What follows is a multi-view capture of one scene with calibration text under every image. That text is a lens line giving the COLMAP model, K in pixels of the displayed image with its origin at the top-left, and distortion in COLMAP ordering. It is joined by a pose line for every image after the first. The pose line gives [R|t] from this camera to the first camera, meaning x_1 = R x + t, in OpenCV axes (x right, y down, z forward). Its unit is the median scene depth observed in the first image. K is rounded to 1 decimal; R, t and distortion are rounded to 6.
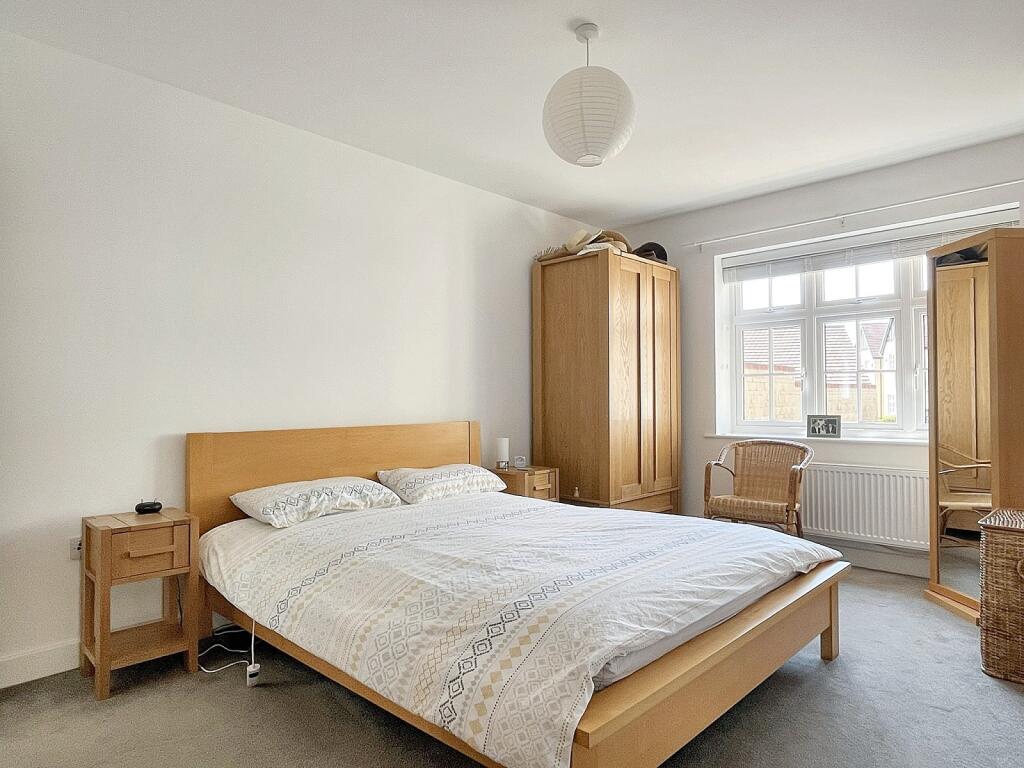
lens RADIAL K [[601.9, 0, 513.1], [0, 601.9, 386.4], [0, 0, 1]] dist [0.007205, 0.000707]
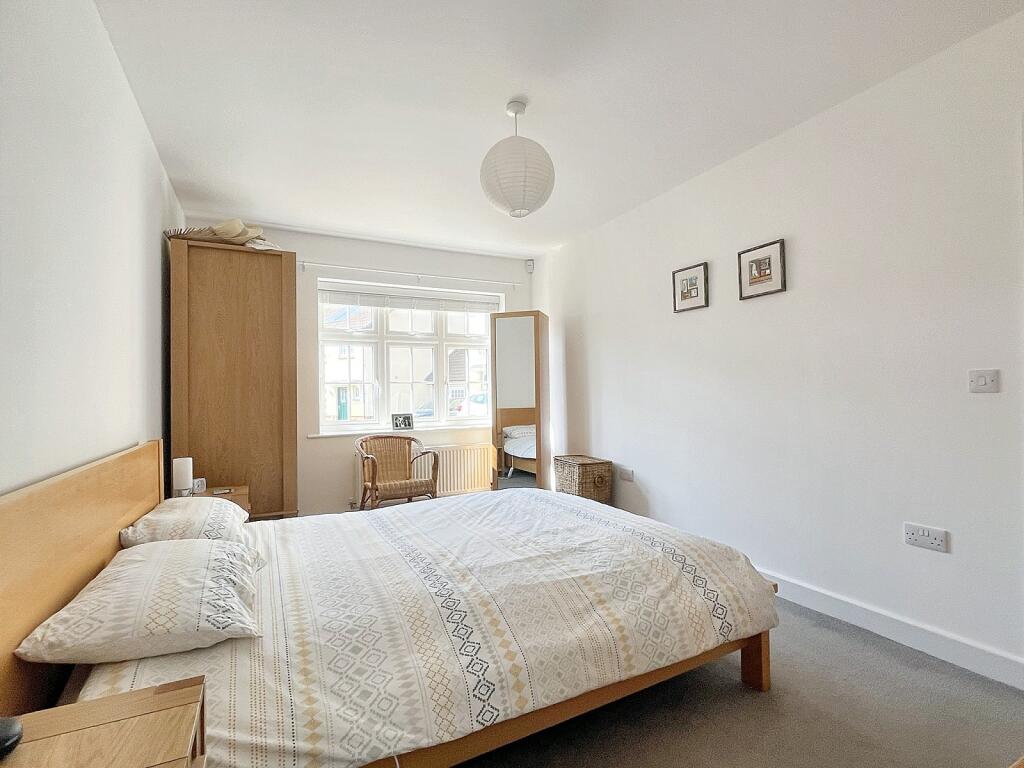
lens RADIAL K [[498.9, 0, 513.4], [0, 498.9, 386.4], [0, 0, 1]] dist [-0.004953, -0.000350]
pose [[0.324704, 0.014460, 0.945705, -0.993937], [-0.004792, 0.999895, -0.013643, -0.000894], [-0.945804, -0.000102, 0.324739, 0.797742]]
